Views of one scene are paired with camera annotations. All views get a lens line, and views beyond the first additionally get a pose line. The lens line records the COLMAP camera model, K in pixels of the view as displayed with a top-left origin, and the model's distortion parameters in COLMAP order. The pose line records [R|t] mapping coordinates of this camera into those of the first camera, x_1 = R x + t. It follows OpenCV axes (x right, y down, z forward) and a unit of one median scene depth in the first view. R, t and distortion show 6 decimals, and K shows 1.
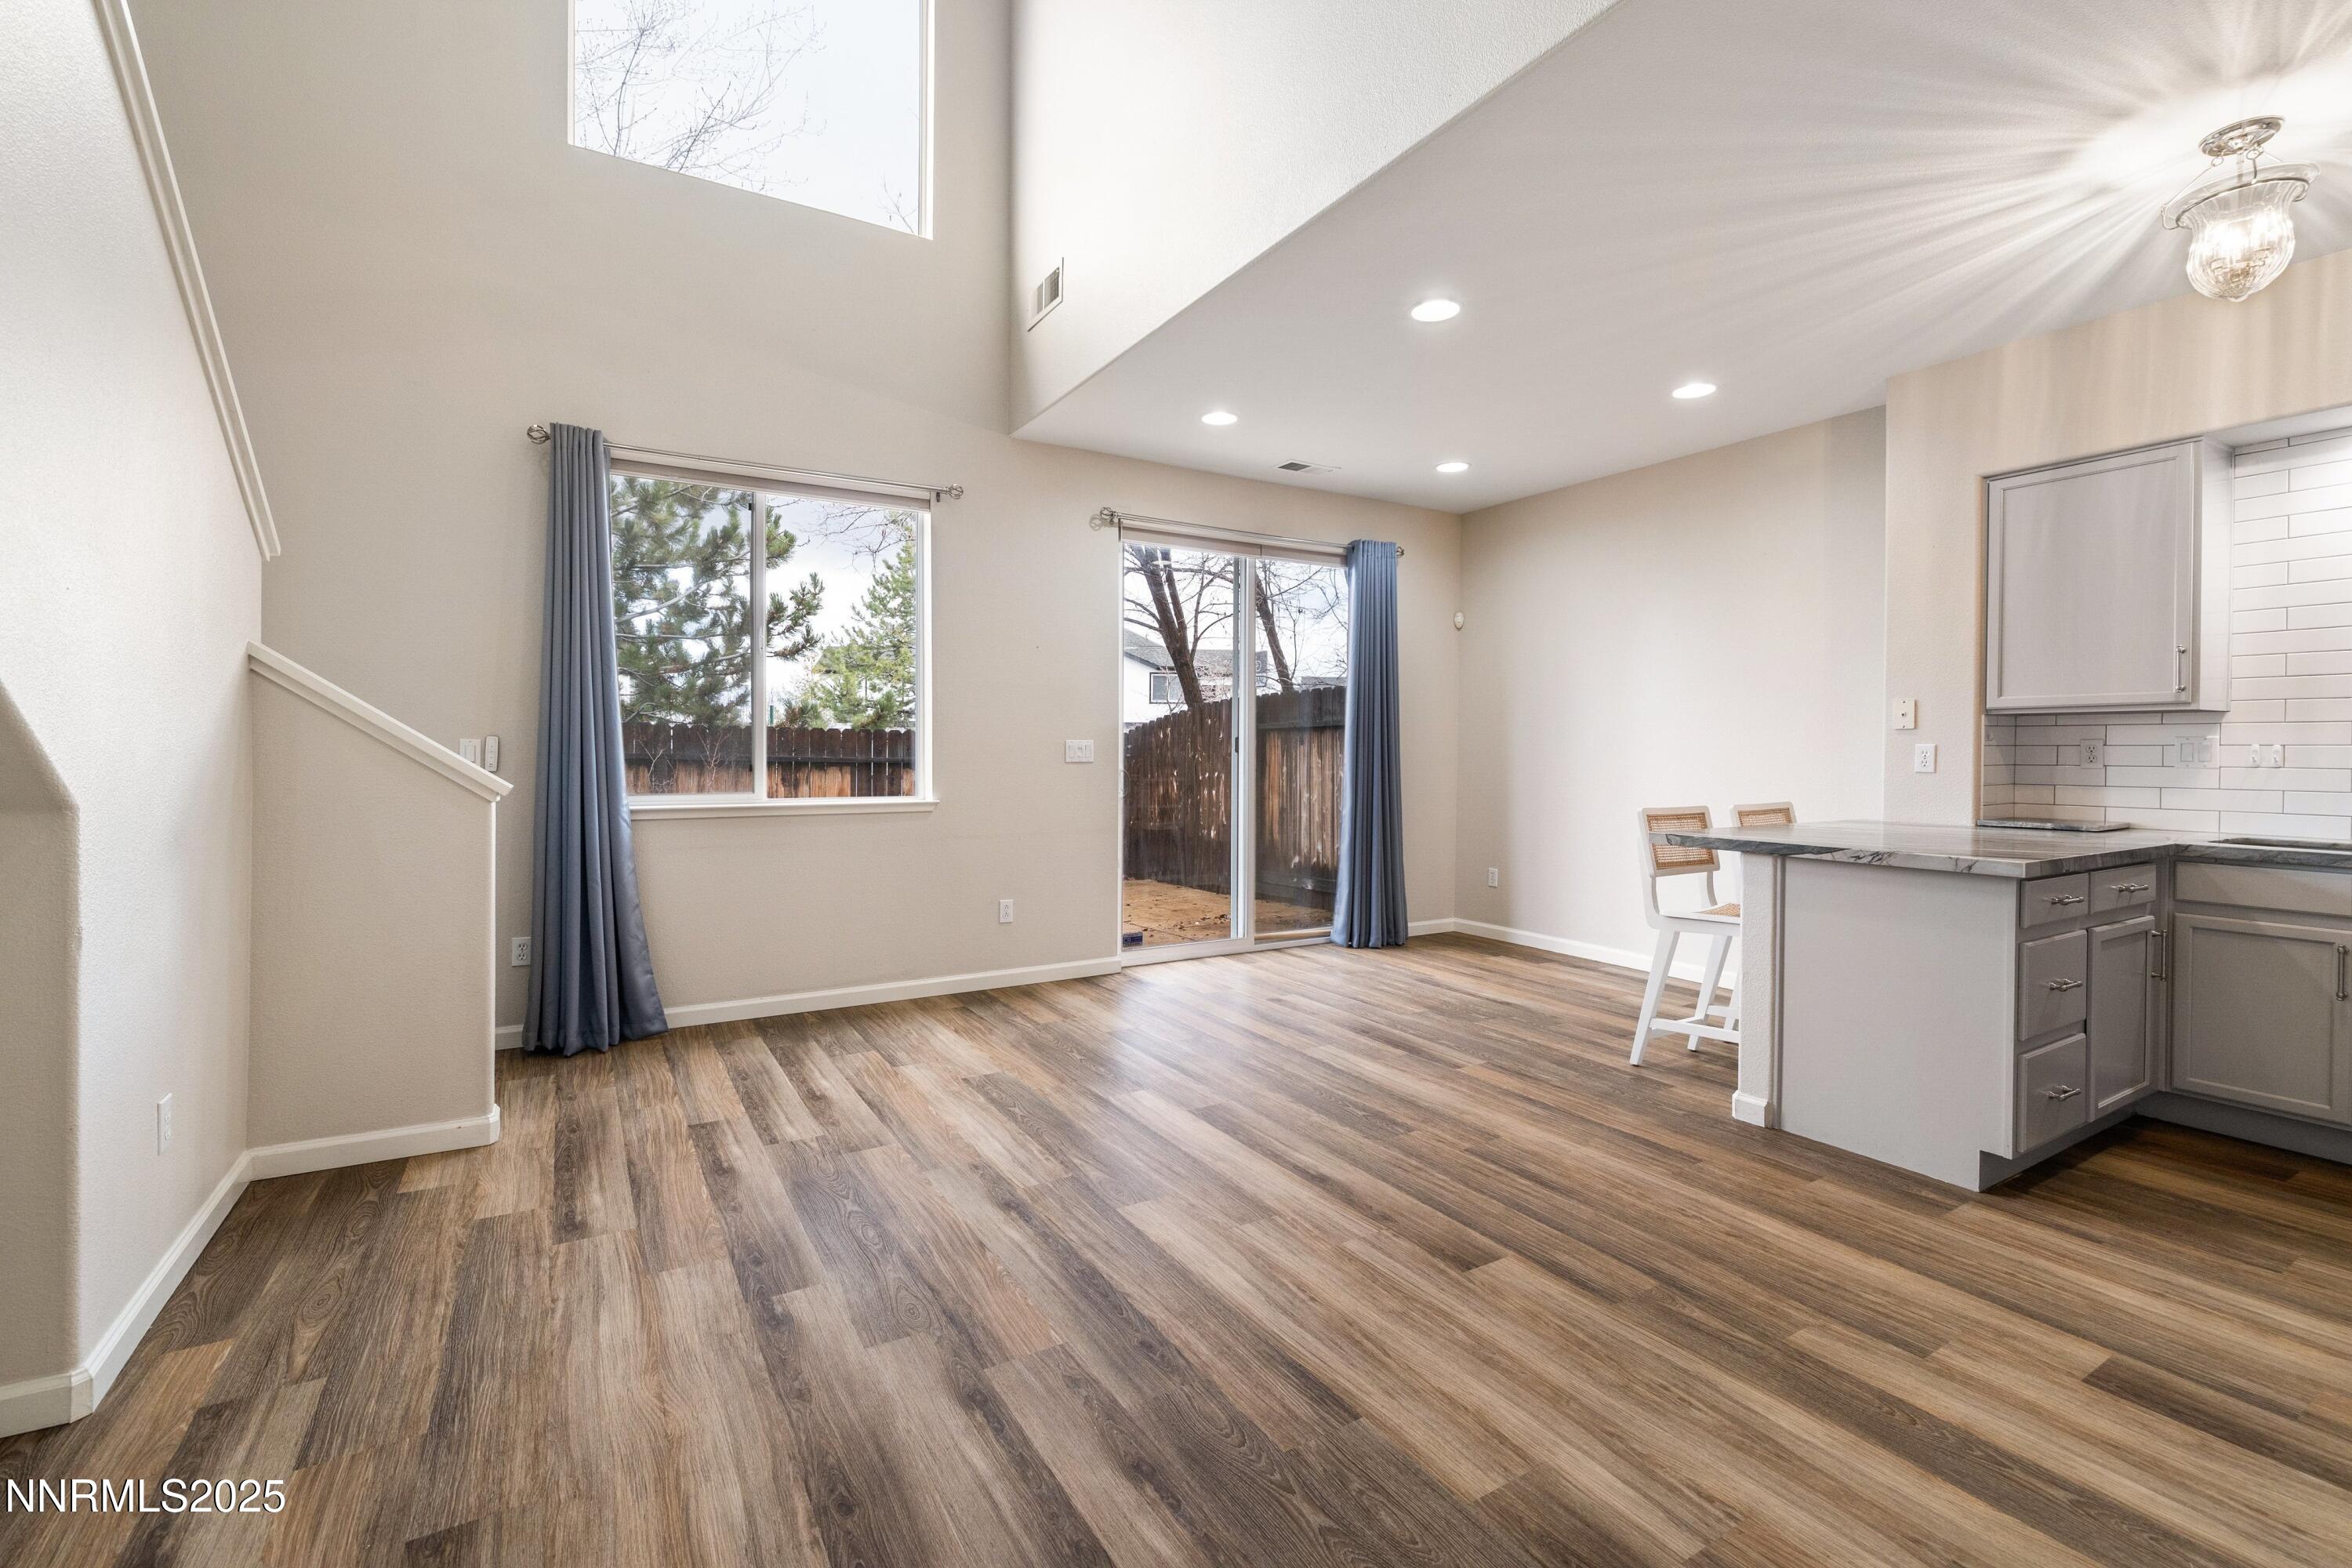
lens RADIAL K [[1022.5, 0, 1176.0], [0, 1022.5, 784.0], [0, 0, 1]] dist [0.001188, -0.000025]
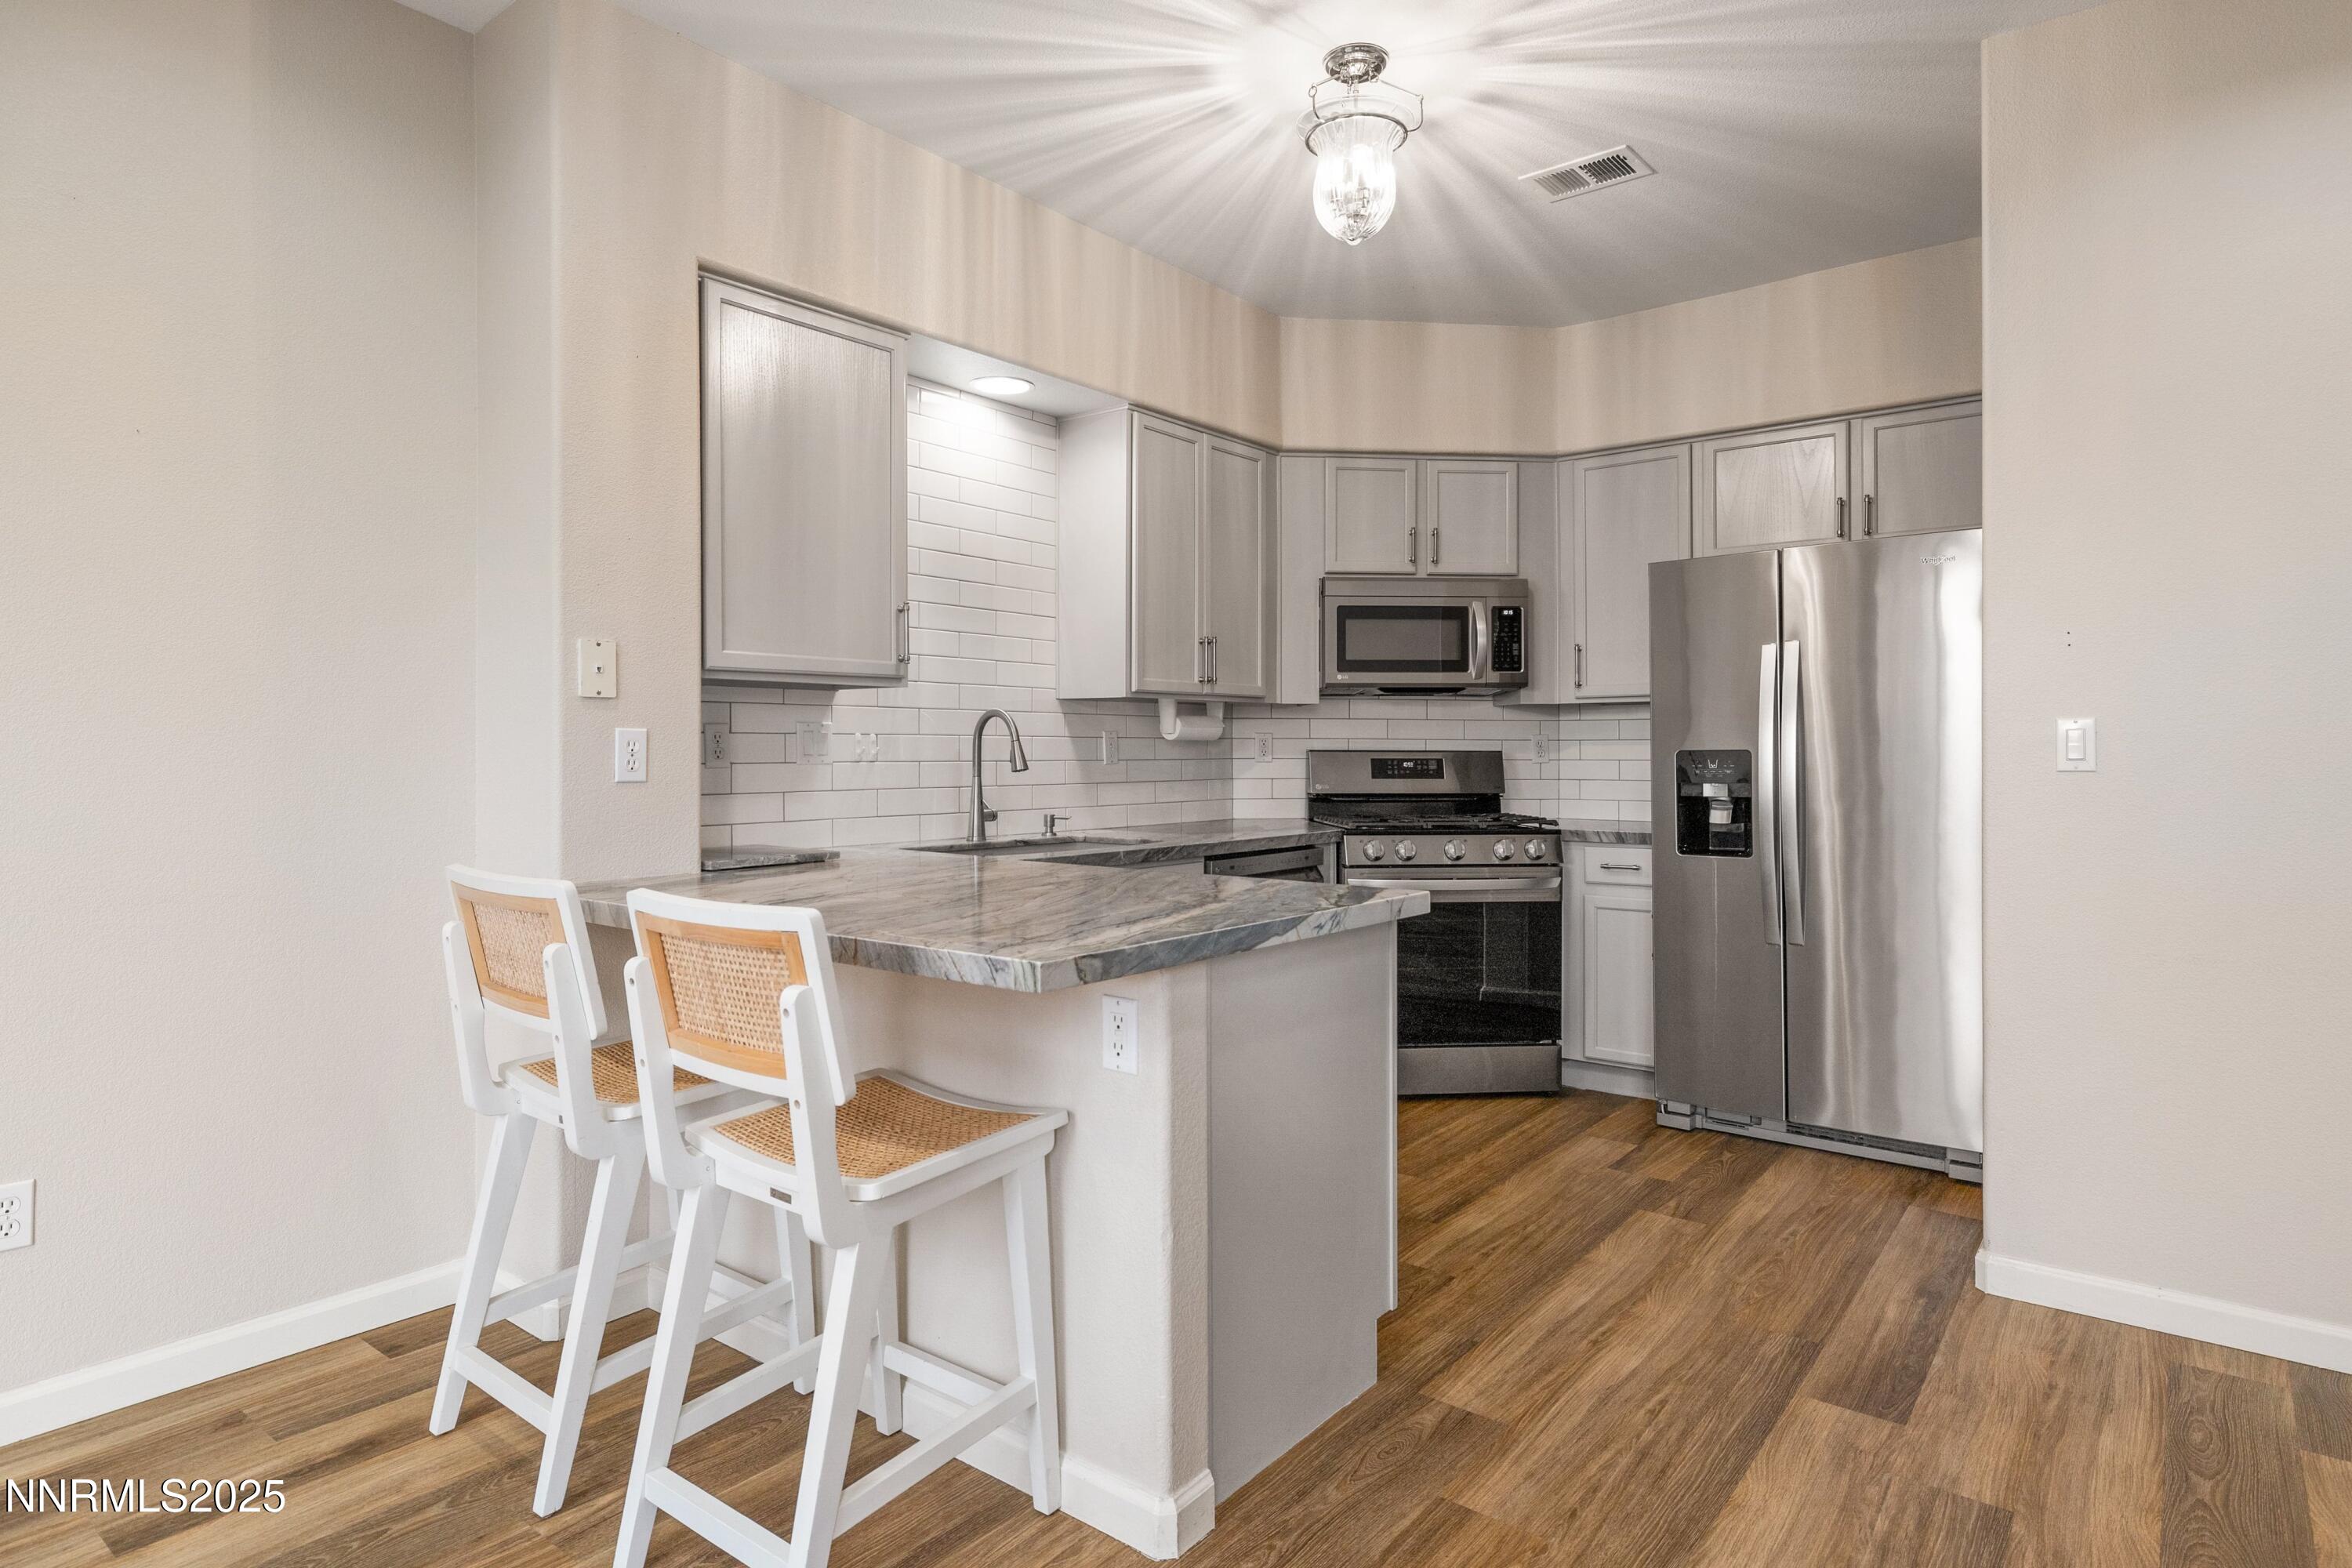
lens RADIAL K [[1290.7, 0, 1178.6], [0, 1290.7, 744.7], [0, 0, 1]] dist [0.004494, 0.001389]
pose [[-0.356065, -0.001982, 0.934459, 0.023284], [0.027683, 0.999536, 0.012668, -0.056266], [-0.934051, 0.030379, -0.355845, 1.766729]]
